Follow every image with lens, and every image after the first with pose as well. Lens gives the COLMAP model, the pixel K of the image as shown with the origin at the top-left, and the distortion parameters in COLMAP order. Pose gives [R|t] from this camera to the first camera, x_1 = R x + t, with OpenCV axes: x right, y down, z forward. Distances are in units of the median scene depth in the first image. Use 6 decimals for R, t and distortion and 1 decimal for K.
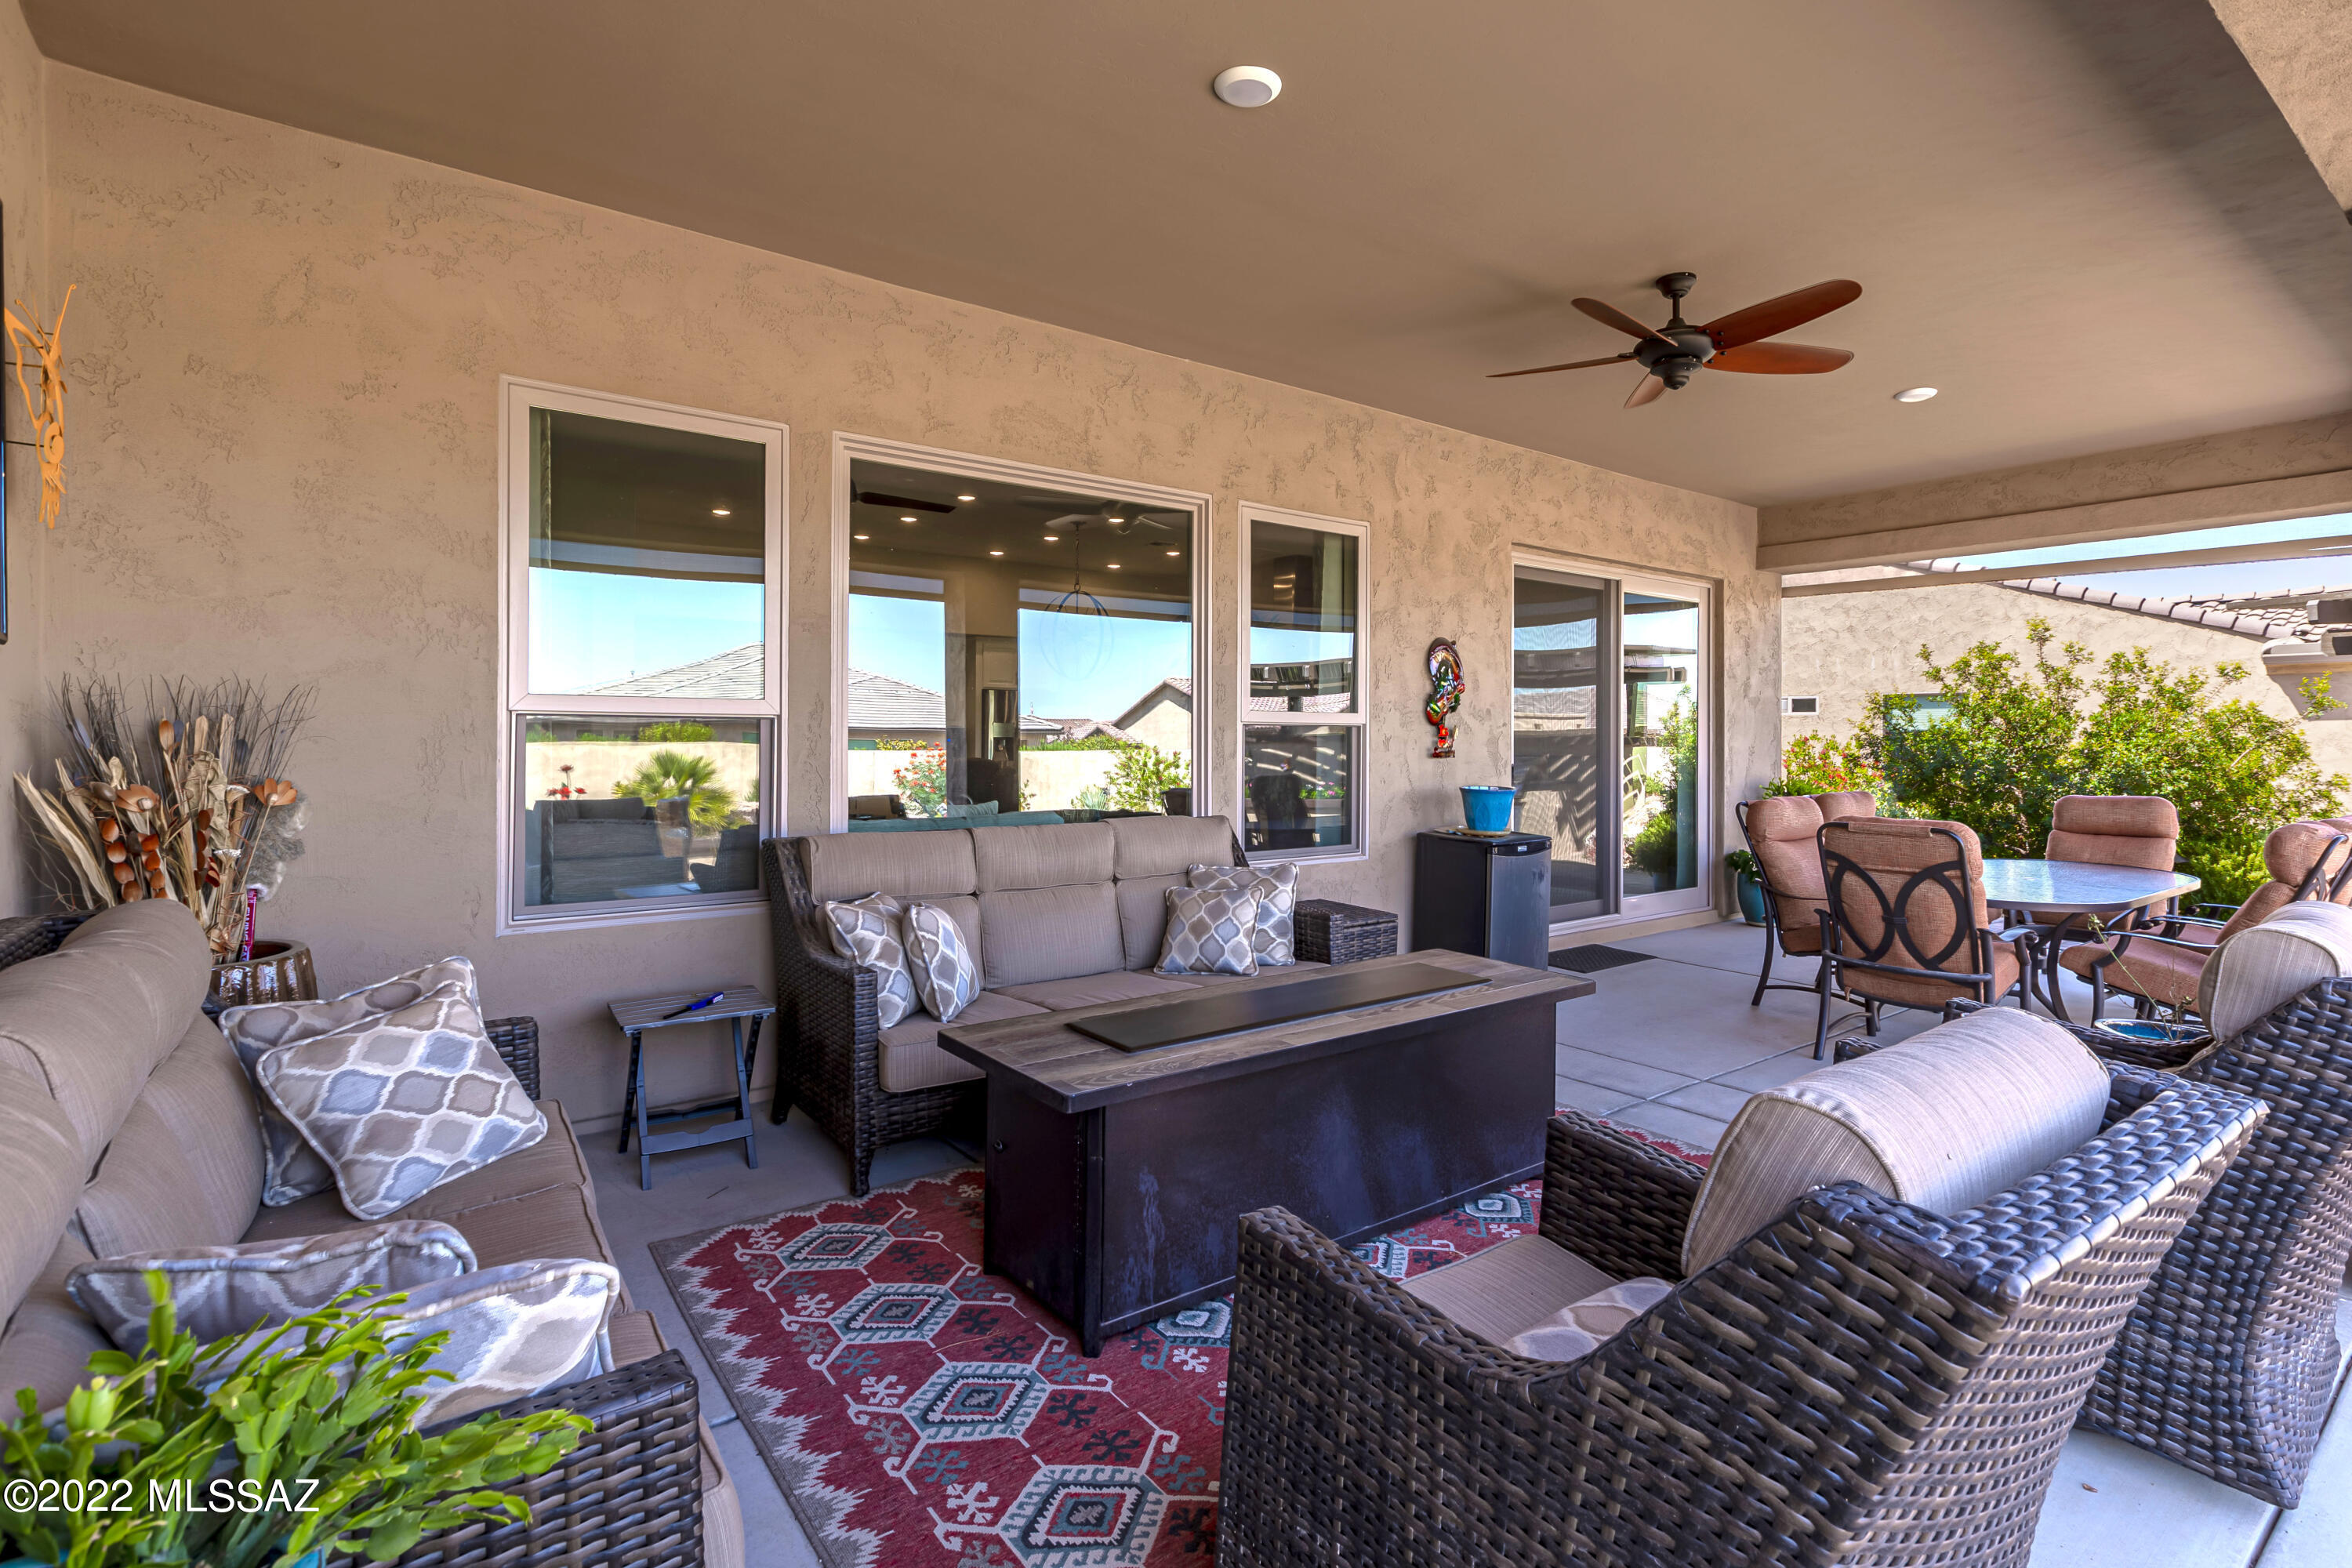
lens RADIAL K [[1098.7, 0, 1256.3], [0, 1098.7, 743.6], [0, 0, 1]] dist [0.000988, 0.000082]
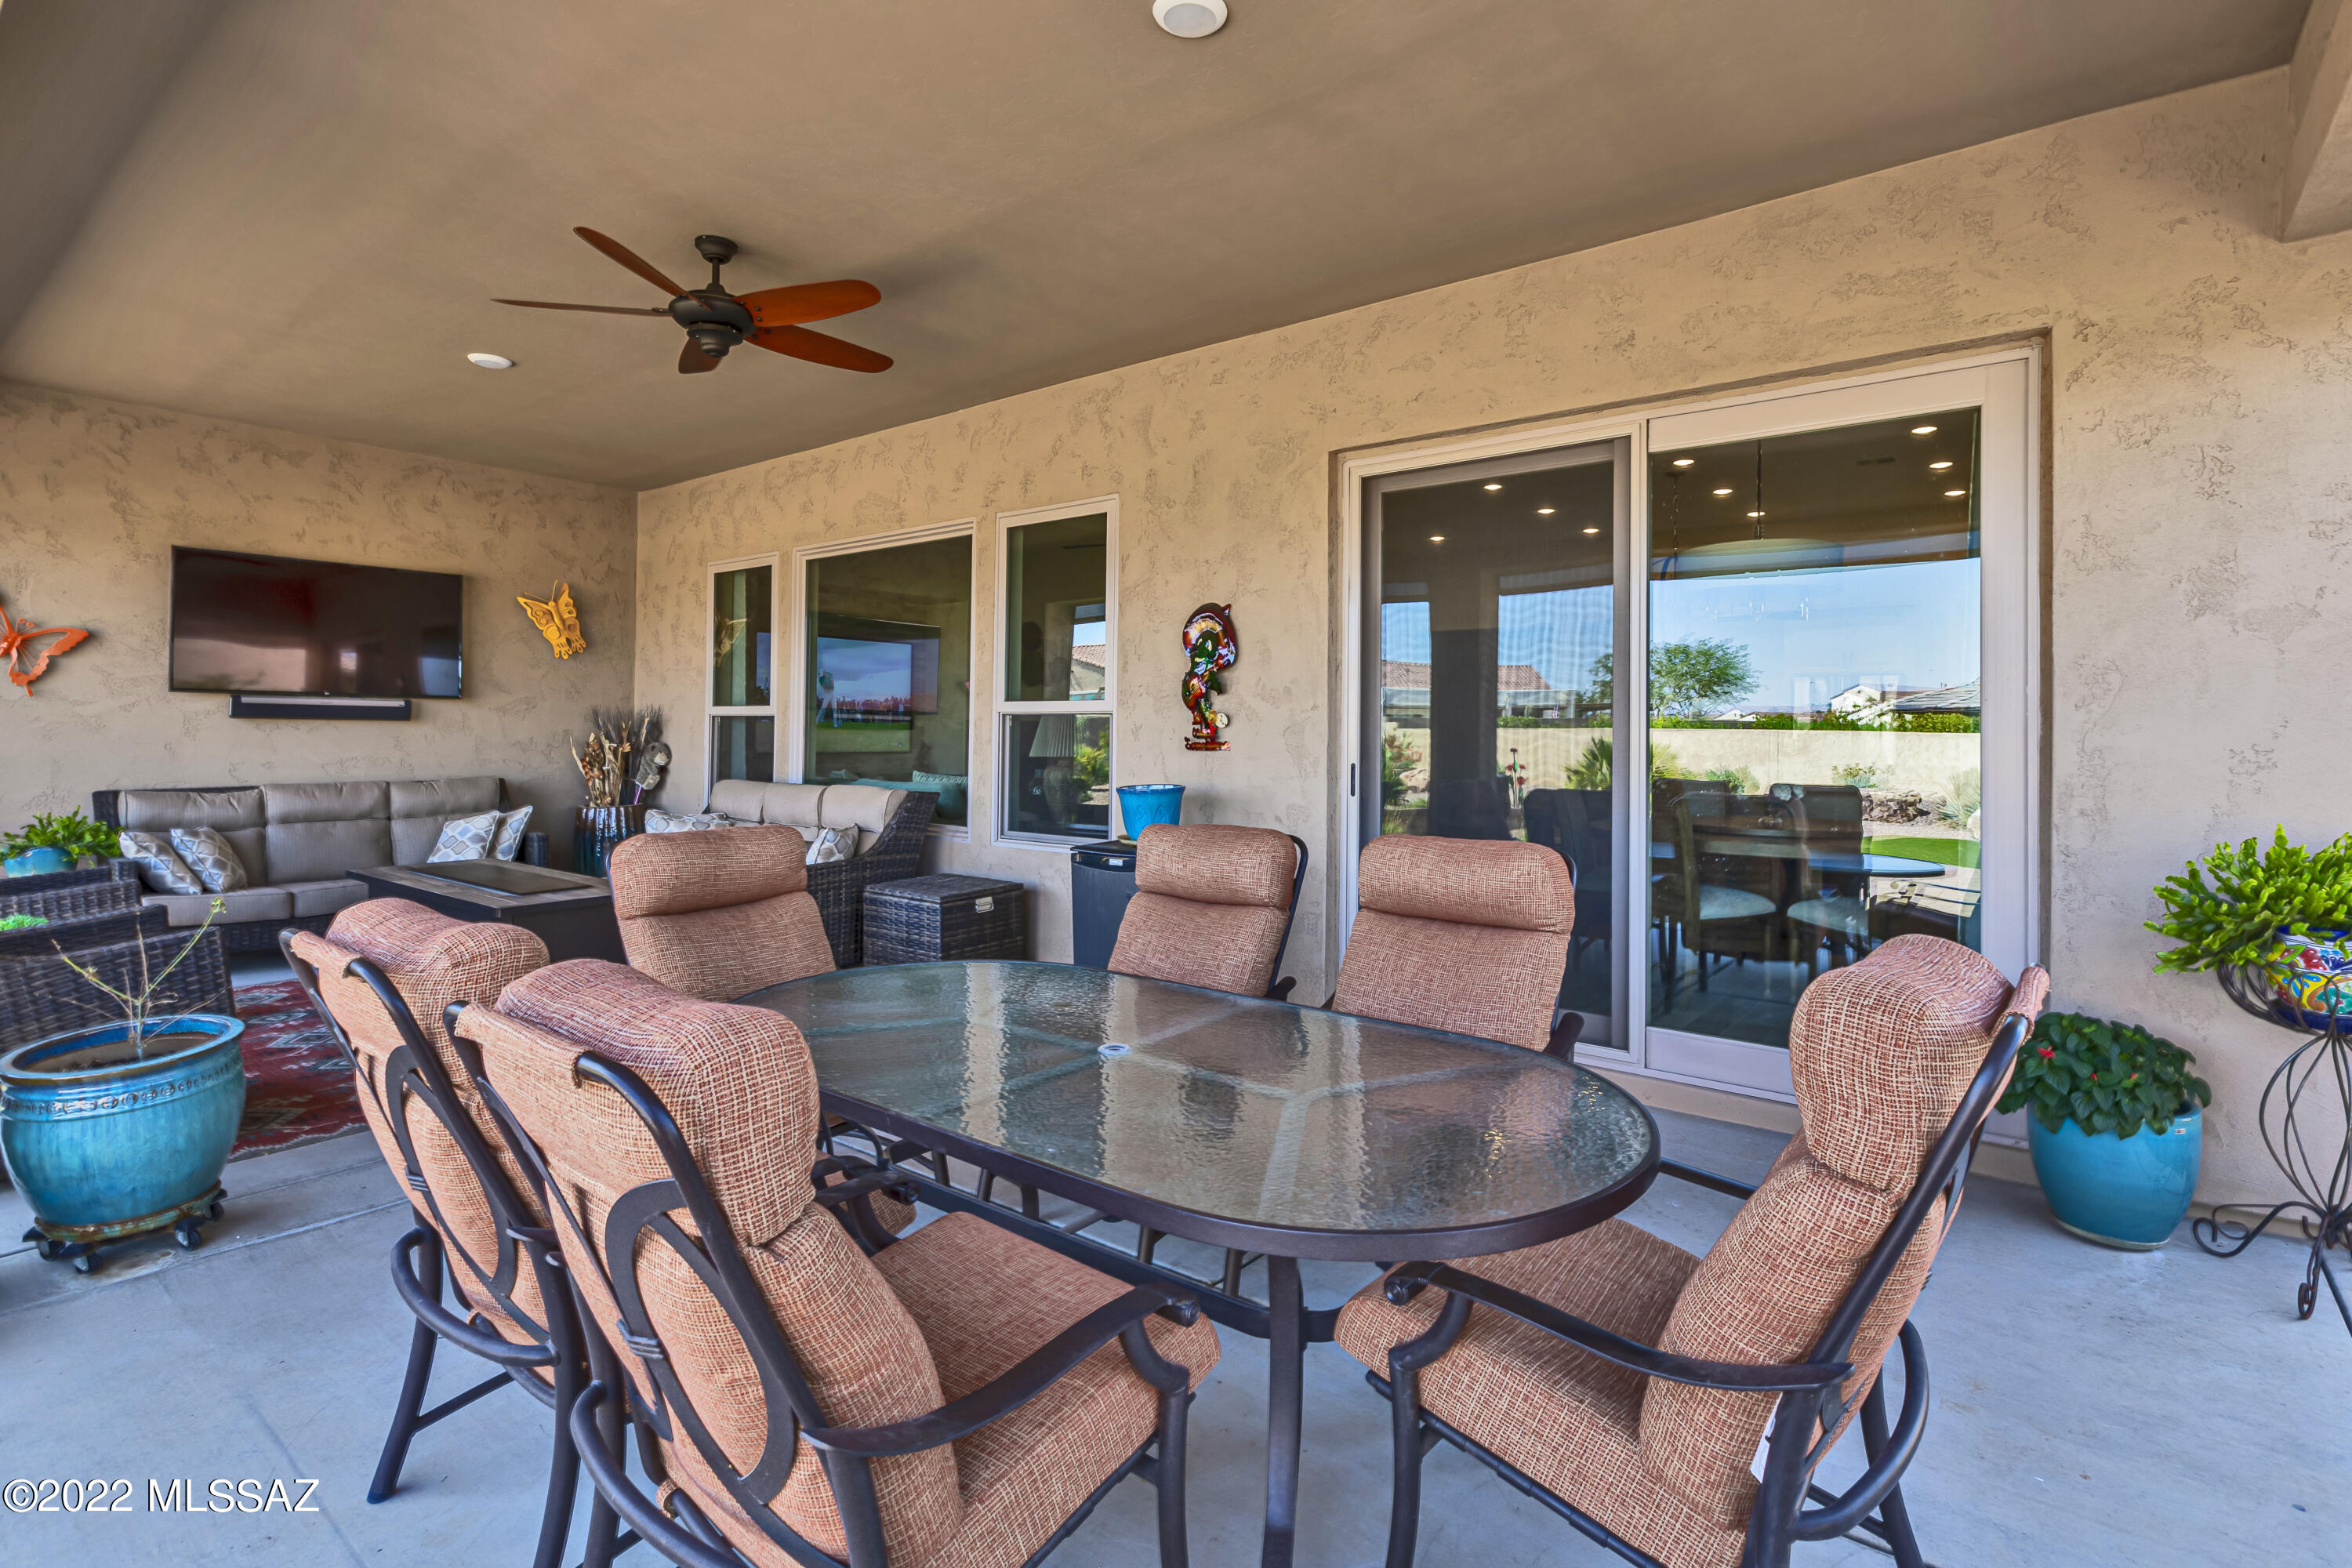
lens RADIAL K [[1098.7, 0, 1230.7], [0, 1098.7, 729.8], [0, 0, 1]] dist [0.000988, 0.000082]
pose [[0.260316, -0.006749, -0.965500, 0.969906], [-0.013050, 0.999860, -0.010508, 0.006300], [0.965435, 0.015335, 0.260192, 0.811656]]
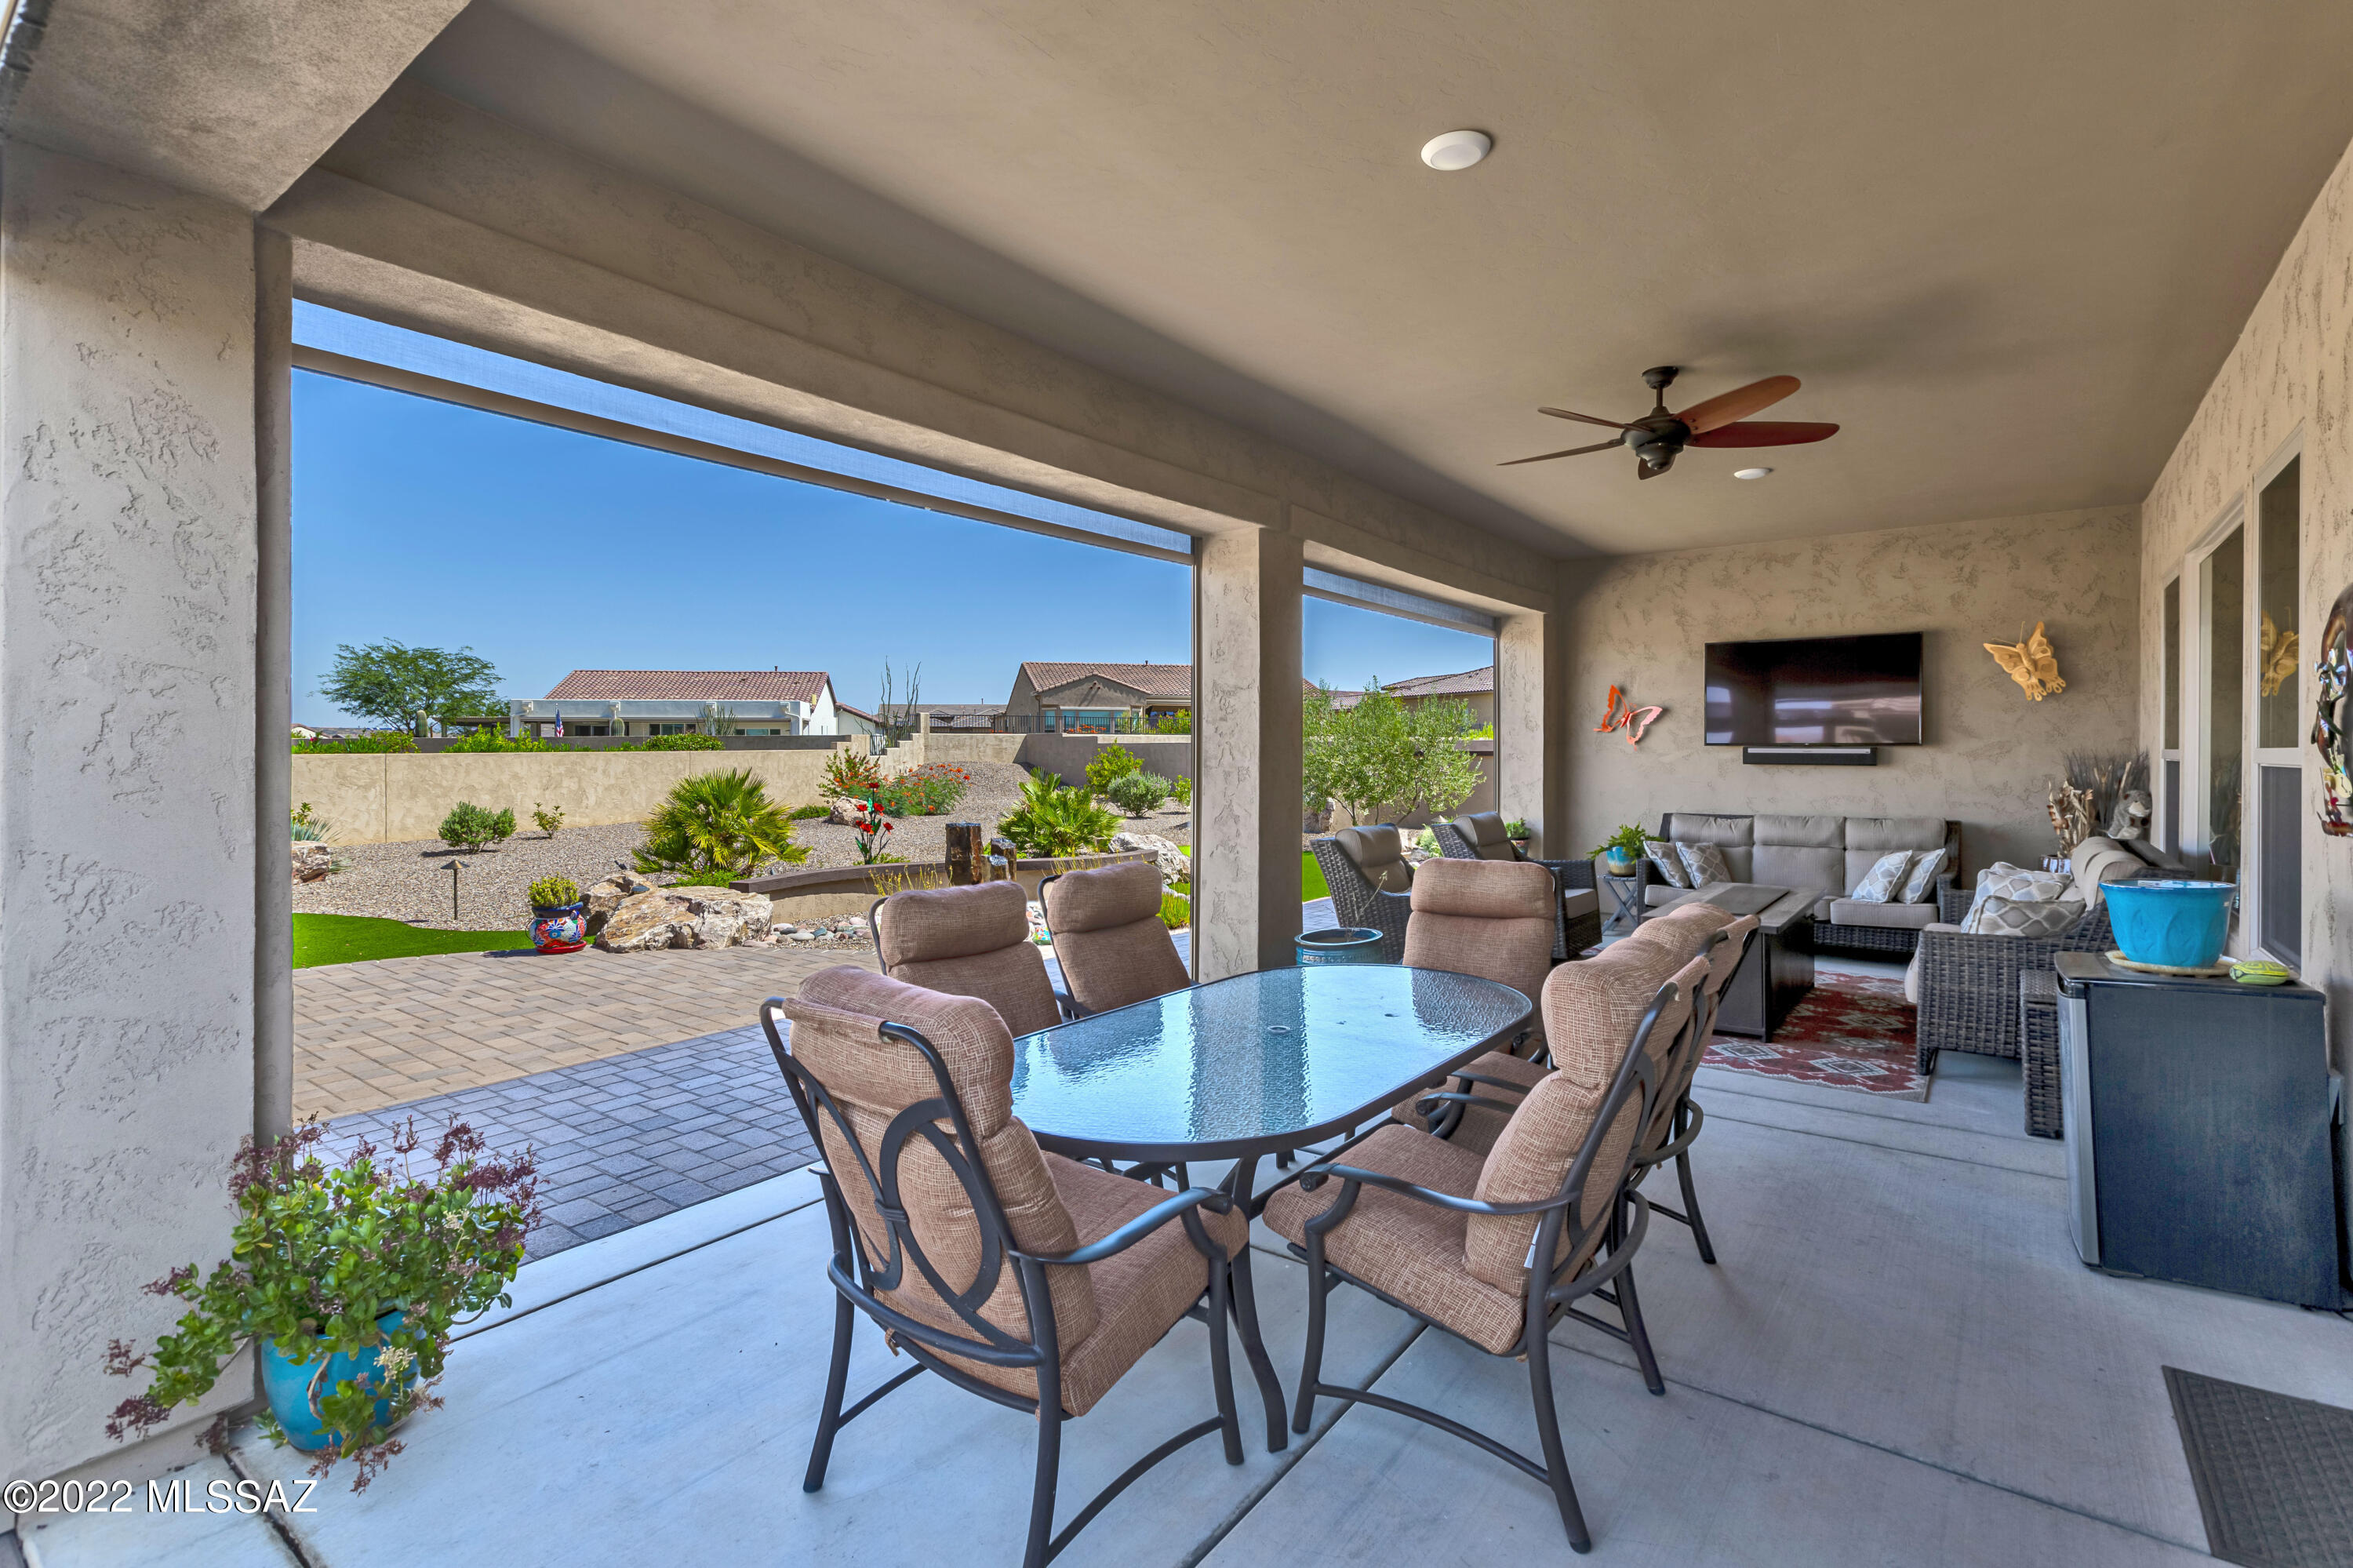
lens RADIAL K [[1099.2, 0, 1174.6], [0, 1099.2, 762.0], [0, 0, 1]] dist [0.000988, 0.000082]
pose [[-0.965947, -0.004985, -0.258691, 0.599306], [-0.009573, 0.999818, 0.016478, -0.051432], [0.258562, 0.018393, -0.965820, 1.871672]]
